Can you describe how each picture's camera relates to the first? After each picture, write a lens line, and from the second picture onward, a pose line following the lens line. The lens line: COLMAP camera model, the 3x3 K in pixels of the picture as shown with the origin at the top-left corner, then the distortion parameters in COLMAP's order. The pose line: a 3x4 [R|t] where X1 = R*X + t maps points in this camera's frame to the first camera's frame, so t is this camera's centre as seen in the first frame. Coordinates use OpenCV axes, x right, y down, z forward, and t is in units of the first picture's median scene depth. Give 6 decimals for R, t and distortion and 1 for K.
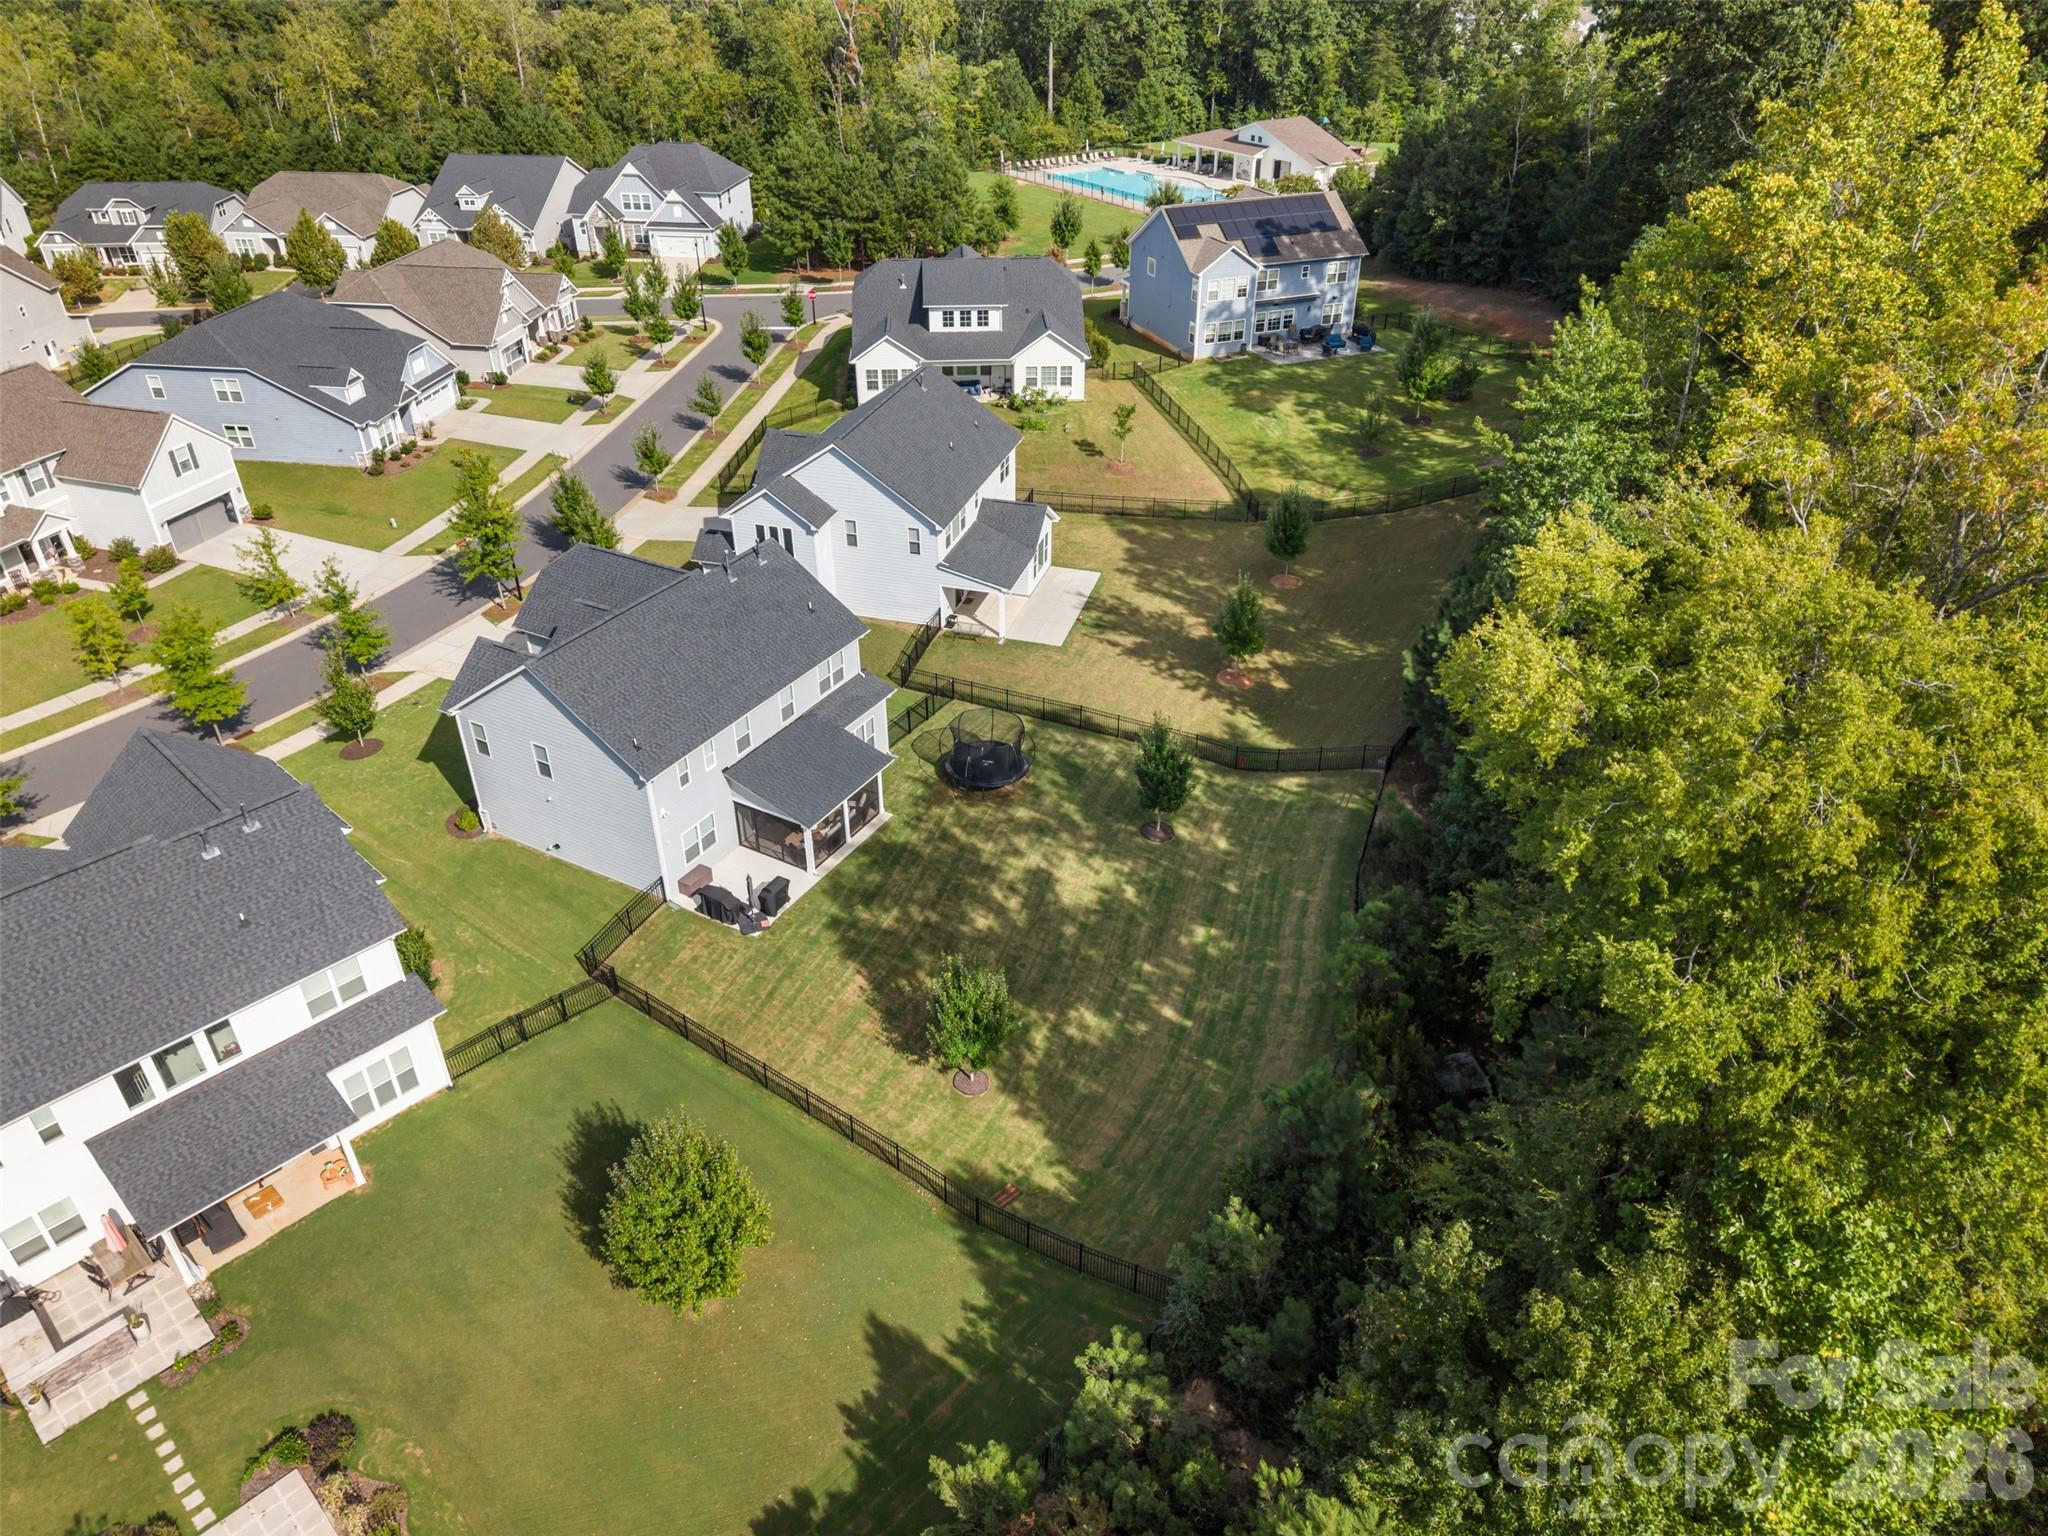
lens RADIAL K [[1374.1, 0, 1024.0], [0, 1374.1, 768.0], [0, 0, 1]] dist [0.040373, -0.045744]
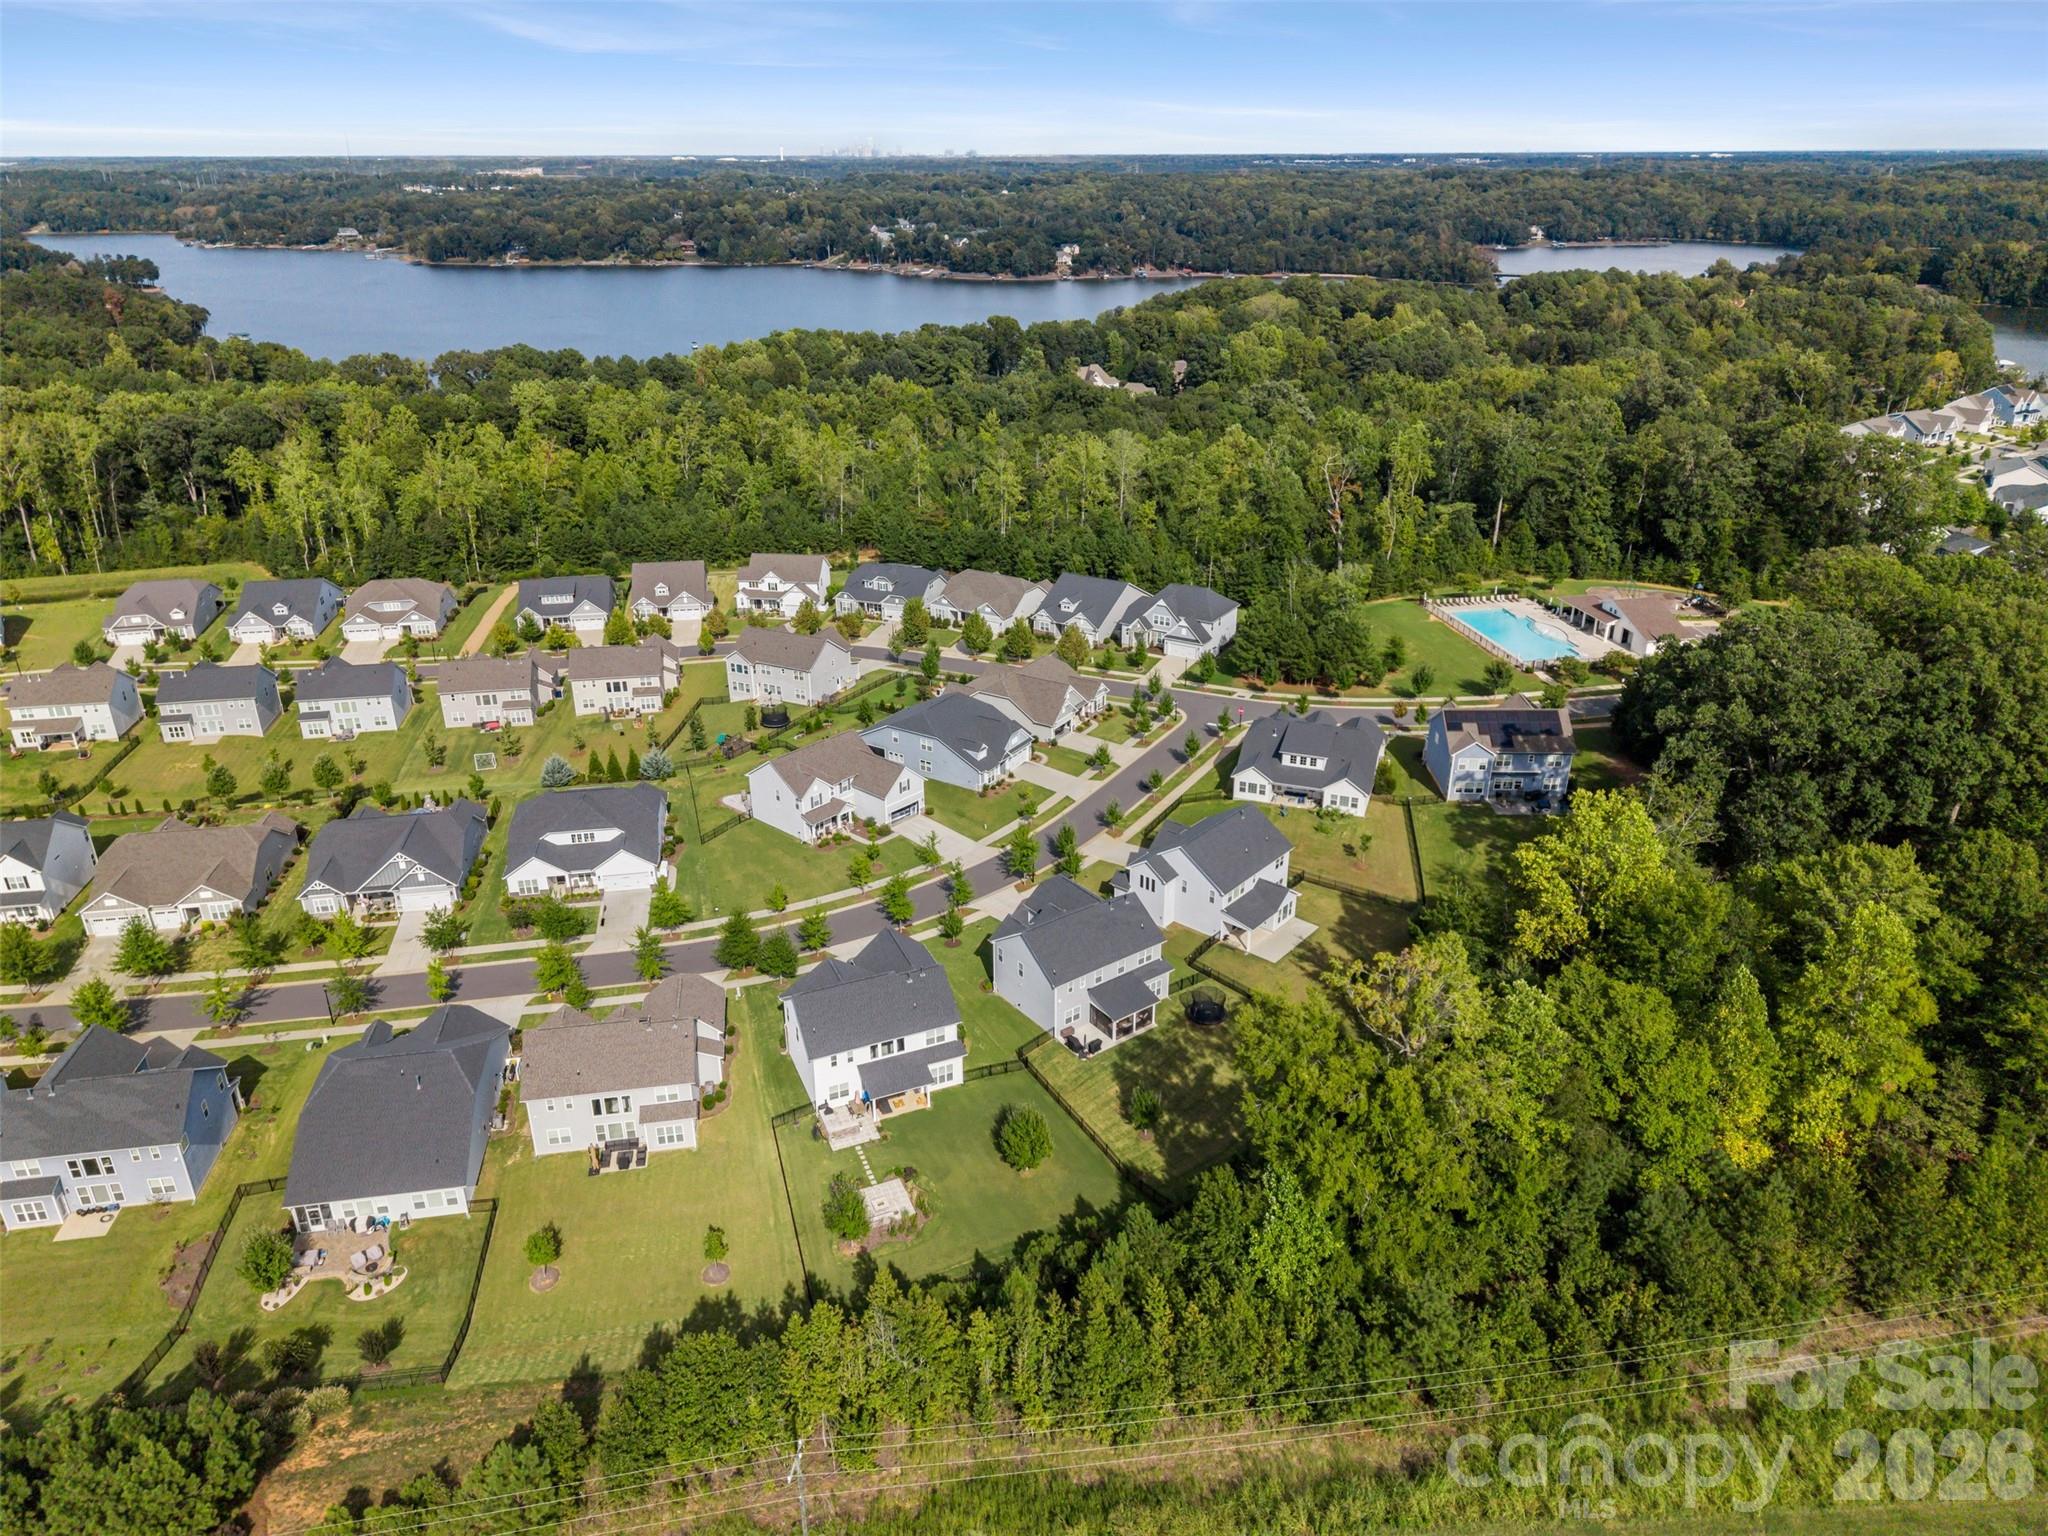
lens RADIAL K [[1362.0, 0, 1024.0], [0, 1362.0, 768.0], [0, 0, 1]] dist [0.109259, -0.245121]
pose [[0.915611, 0.167012, -0.365736, 0.284103], [-0.219405, 0.969813, -0.106414, -0.055628], [0.336923, 0.177678, 0.924615, -0.767584]]
